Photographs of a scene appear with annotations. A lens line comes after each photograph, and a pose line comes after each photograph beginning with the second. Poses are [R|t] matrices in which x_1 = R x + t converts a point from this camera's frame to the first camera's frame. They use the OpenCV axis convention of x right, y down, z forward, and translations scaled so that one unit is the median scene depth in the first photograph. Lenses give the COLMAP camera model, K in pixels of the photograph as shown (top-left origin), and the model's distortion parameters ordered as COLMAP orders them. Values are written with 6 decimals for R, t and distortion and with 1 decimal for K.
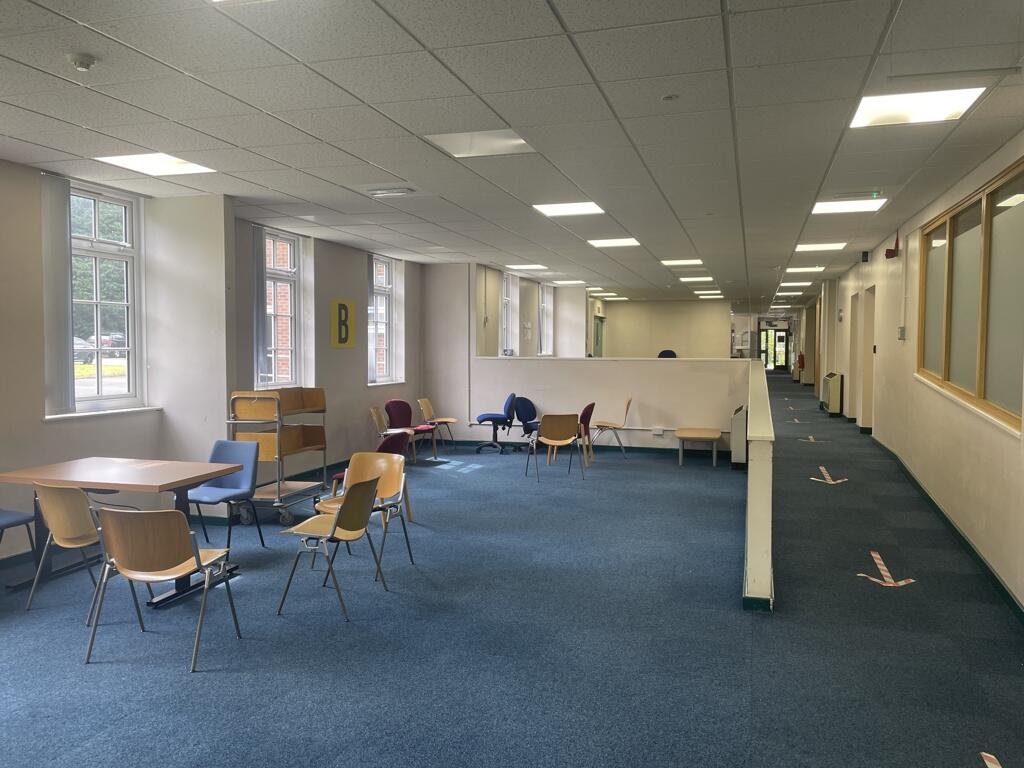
lens RADIAL K [[776.9, 0, 513.0], [0, 776.9, 382.8], [0, 0, 1]] dist [-0.002478, -0.000248]
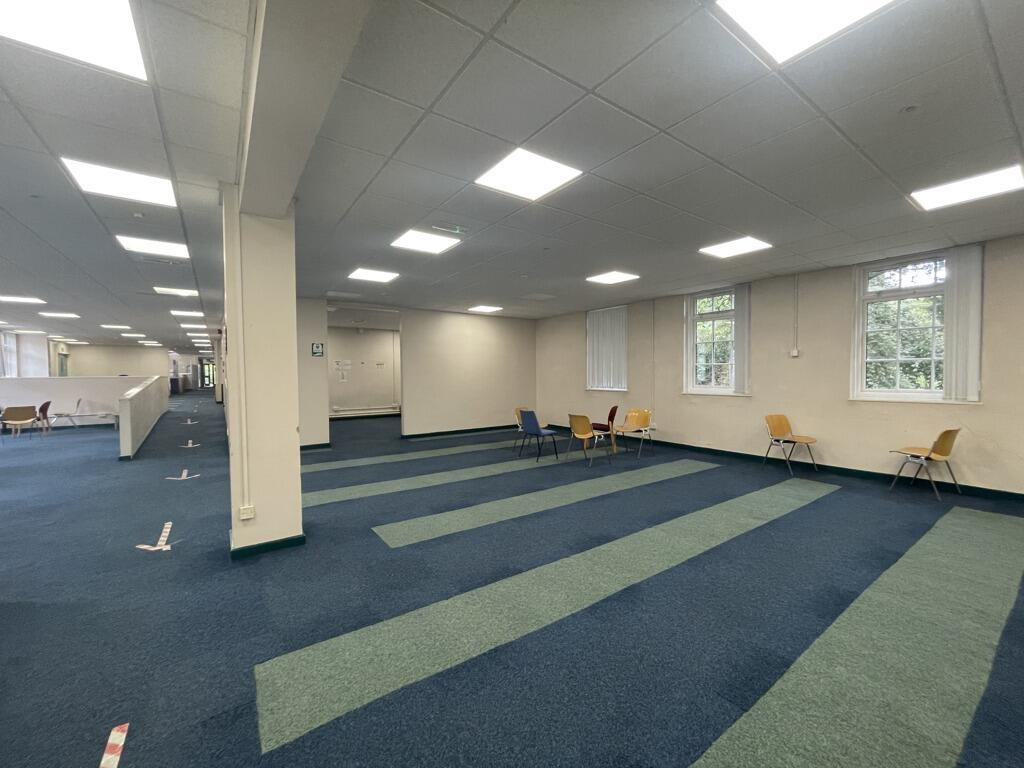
lens RADIAL K [[413.5, 0, 510.5], [0, 413.5, 381.7], [0, 0, 1]] dist [-0.002313, -0.000262]
pose [[0.606846, -0.023157, 0.794482, -0.004221], [0.047306, 0.998856, -0.007019, 0.027004], [-0.793410, 0.041843, 0.607247, -0.302658]]
